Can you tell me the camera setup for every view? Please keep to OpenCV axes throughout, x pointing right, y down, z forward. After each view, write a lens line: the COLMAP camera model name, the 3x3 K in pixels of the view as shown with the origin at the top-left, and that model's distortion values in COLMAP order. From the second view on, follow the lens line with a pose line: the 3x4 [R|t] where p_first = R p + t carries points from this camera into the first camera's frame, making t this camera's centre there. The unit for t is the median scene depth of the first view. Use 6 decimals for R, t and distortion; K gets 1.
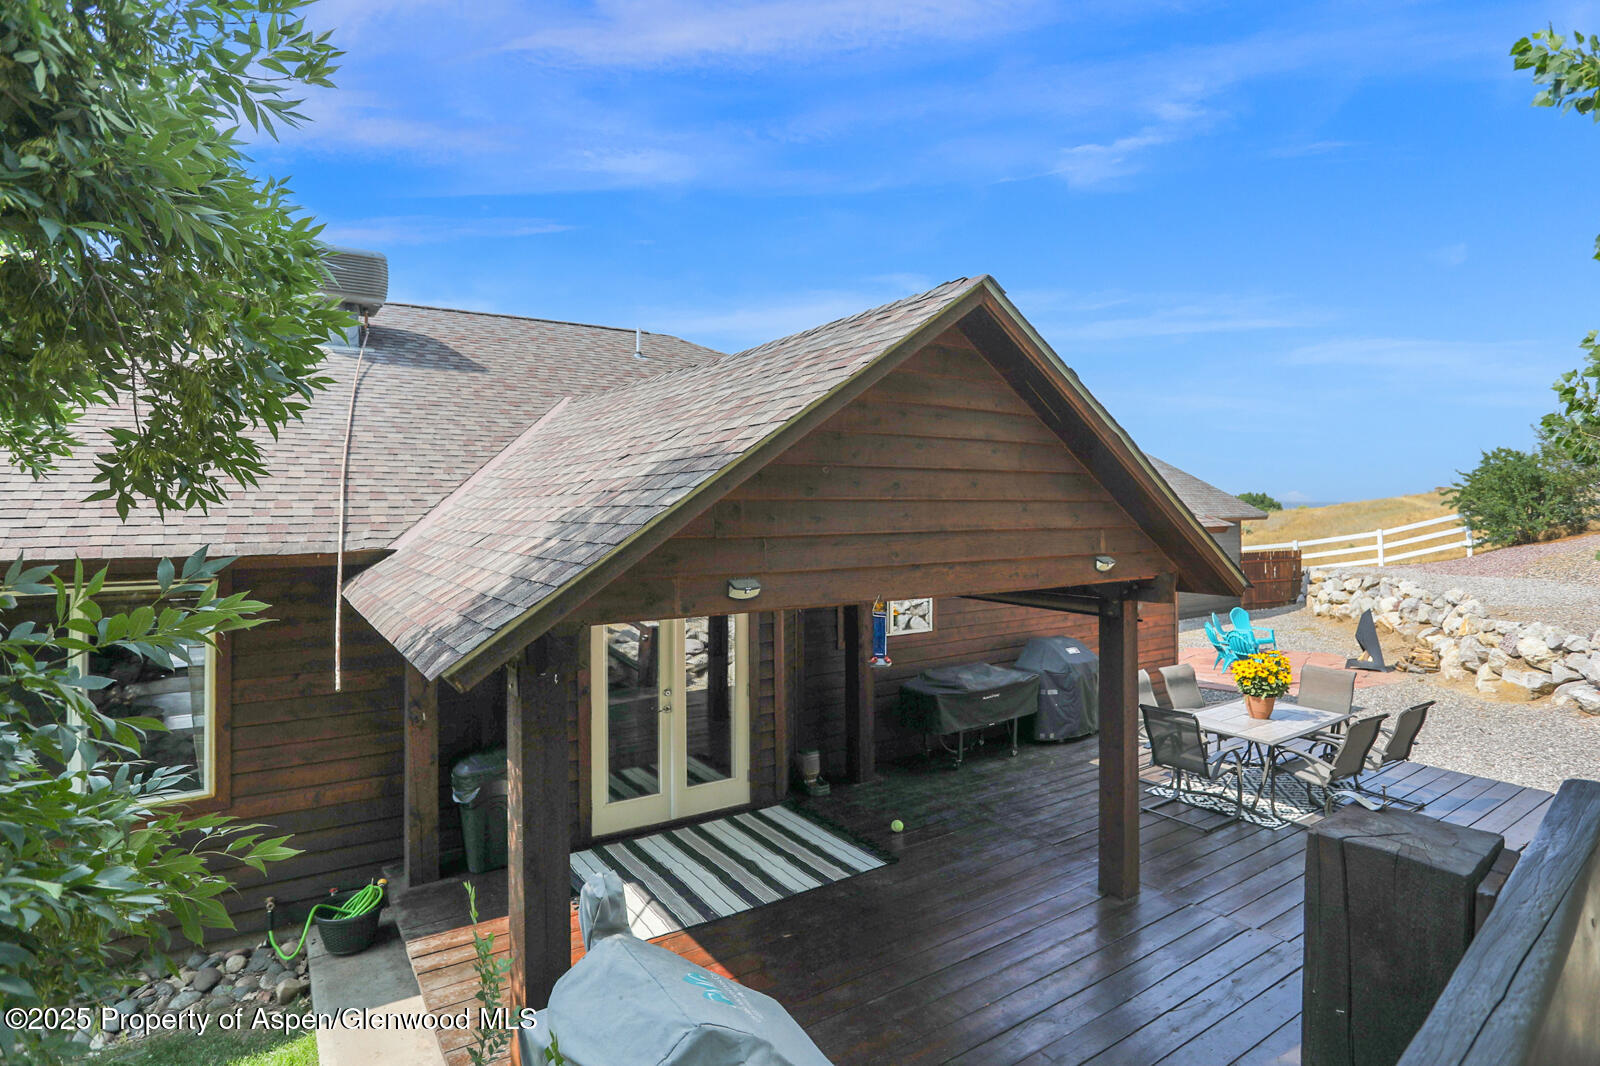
lens RADIAL K [[791.8, 0, 775.7], [0, 791.8, 529.6], [0, 0, 1]] dist [-0.004867, 0.000233]
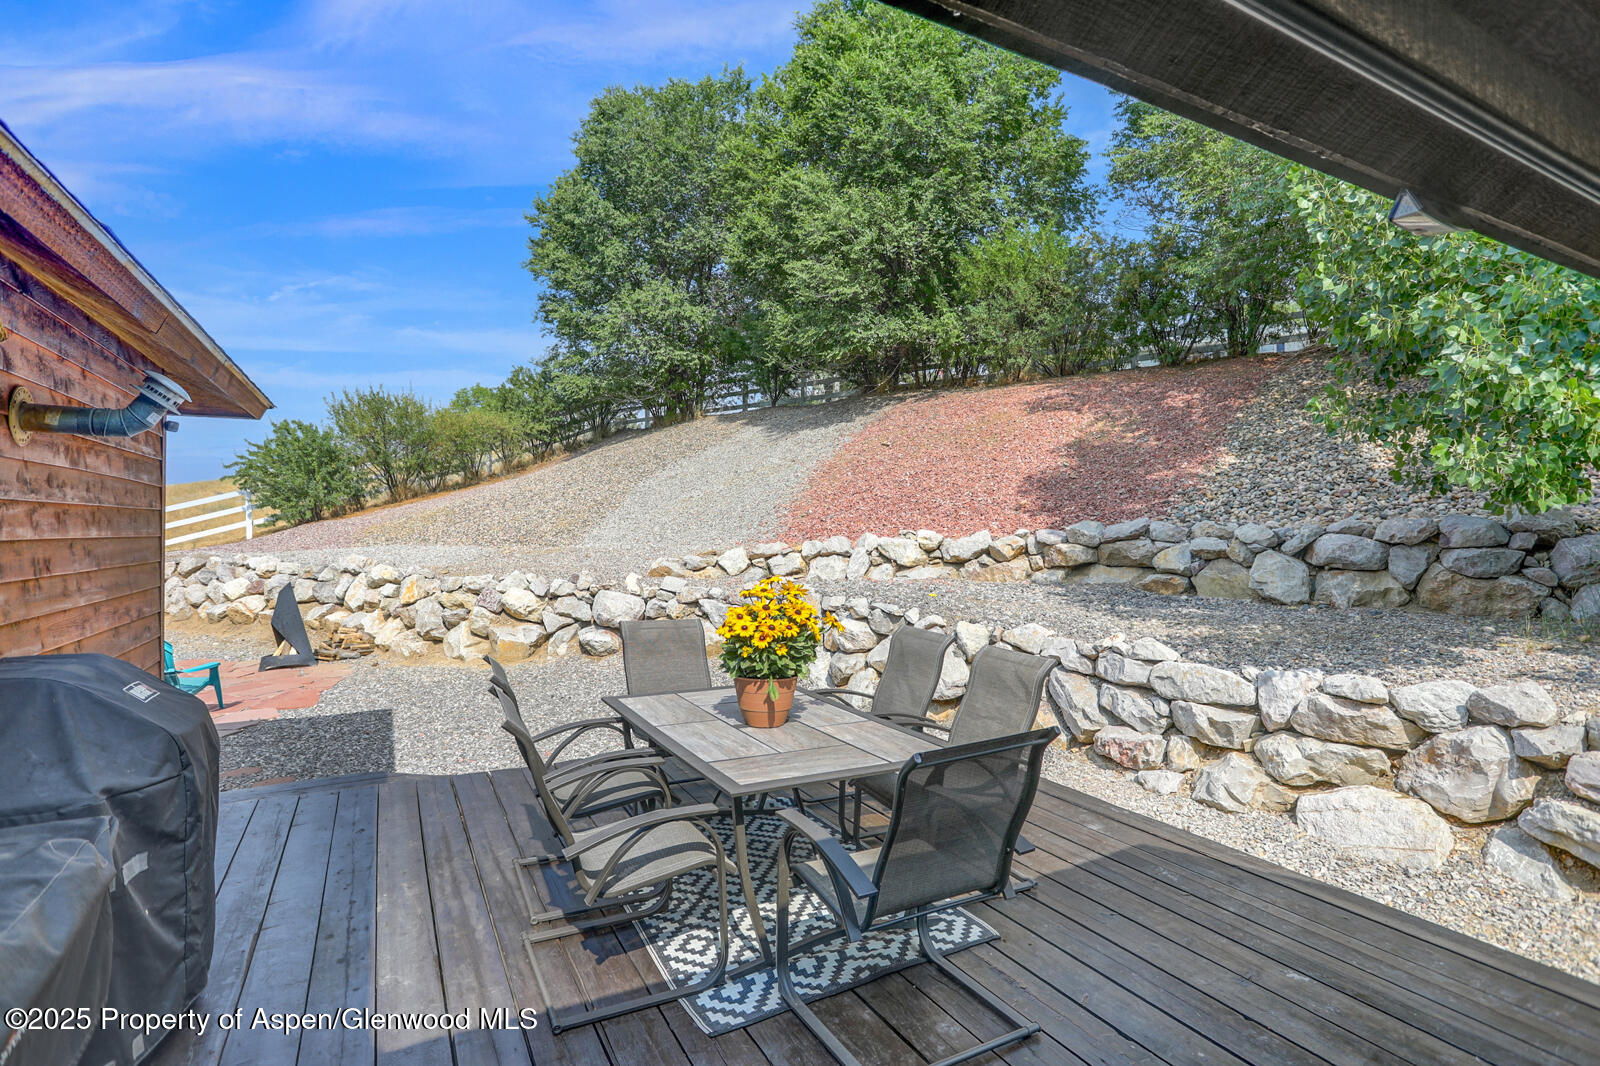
lens RADIAL K [[791.8, 0, 775.7], [0, 791.8, 529.6], [0, 0, 1]] dist [-0.004867, 0.000233]
pose [[0.107219, 0.007313, 0.994209, 0.083948], [0.015950, 0.999832, -0.009074, 0.076319], [-0.994107, 0.016831, 0.107084, 0.559149]]
